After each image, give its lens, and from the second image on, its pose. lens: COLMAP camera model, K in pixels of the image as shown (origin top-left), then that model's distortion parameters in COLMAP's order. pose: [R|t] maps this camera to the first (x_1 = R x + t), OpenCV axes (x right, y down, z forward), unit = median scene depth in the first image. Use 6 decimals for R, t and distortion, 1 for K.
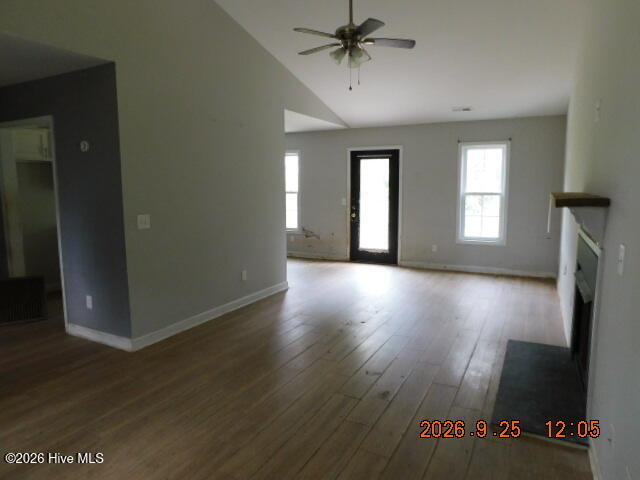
lens RADIAL K [[421.4, 0, 320.0], [0, 421.4, 240.0], [0, 0, 1]] dist [-0.050154, -0.001307]
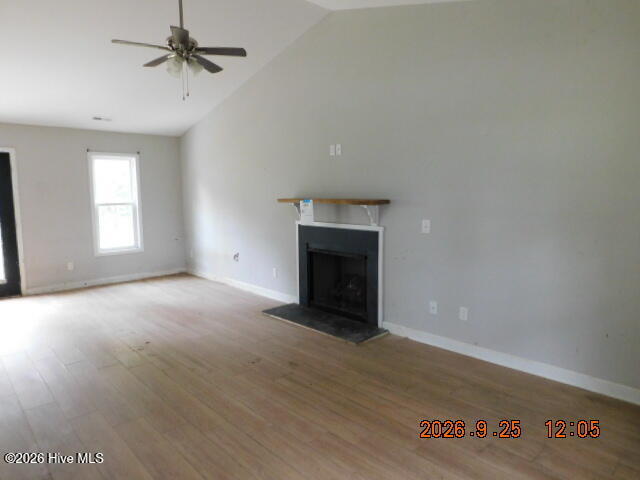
lens RADIAL K [[421.4, 0, 320.0], [0, 421.4, 240.0], [0, 0, 1]] dist [-0.050154, -0.001307]
pose [[0.313465, -0.102766, 0.944023, -0.418508], [0.127638, 0.989665, 0.065352, -0.027181], [-0.940983, 0.100008, 0.323342, 0.215665]]
